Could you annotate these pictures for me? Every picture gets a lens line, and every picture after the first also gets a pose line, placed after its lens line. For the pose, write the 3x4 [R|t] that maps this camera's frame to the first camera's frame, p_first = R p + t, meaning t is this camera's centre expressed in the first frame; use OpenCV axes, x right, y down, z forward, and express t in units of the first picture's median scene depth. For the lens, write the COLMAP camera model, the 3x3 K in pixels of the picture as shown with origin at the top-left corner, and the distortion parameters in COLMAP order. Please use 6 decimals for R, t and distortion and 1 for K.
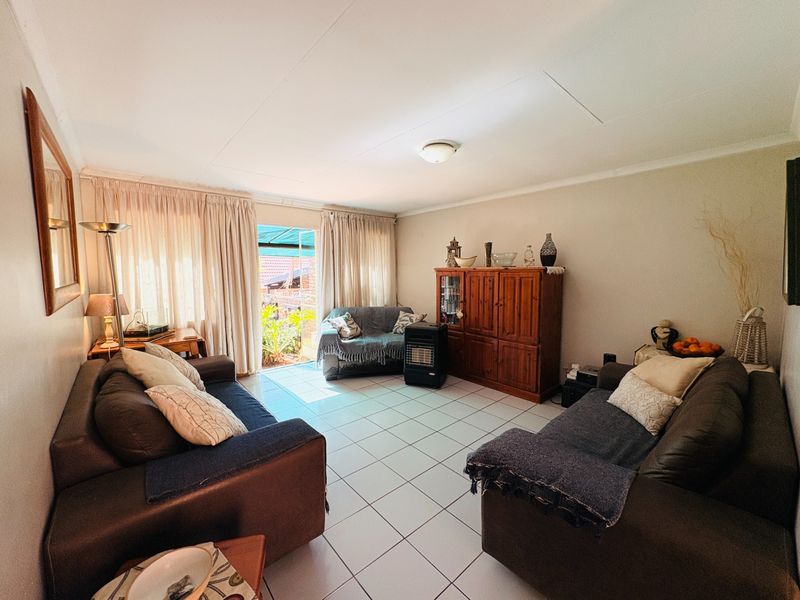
lens RADIAL K [[321.9, 0, 400.6], [0, 321.9, 299.3], [0, 0, 1]] dist [0.005584, -0.000092]
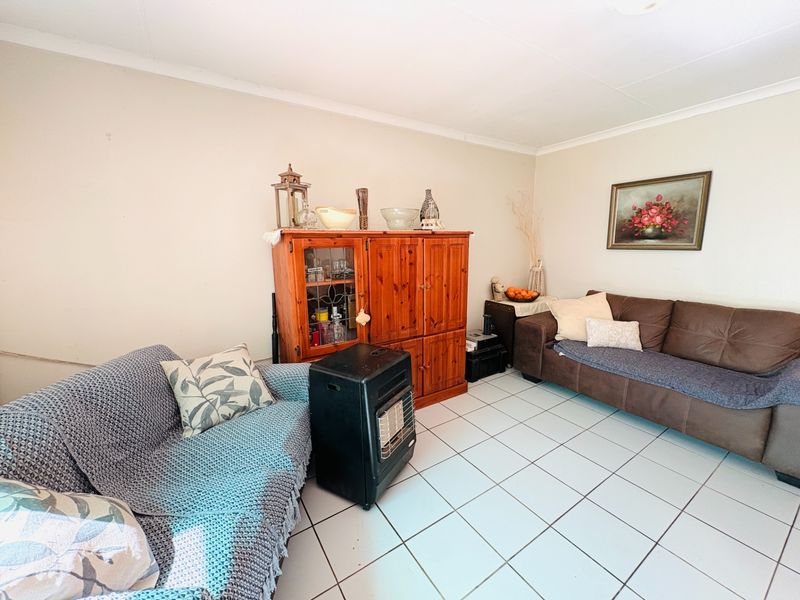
lens RADIAL K [[321.9, 0, 402.7], [0, 321.9, 299.4], [0, 0, 1]] dist [0.005584, -0.000092]
pose [[0.125336, -0.176040, 0.976371, -0.354622], [0.095034, 0.981737, 0.164808, -0.071726], [-0.987552, 0.072132, 0.139776, 0.929344]]
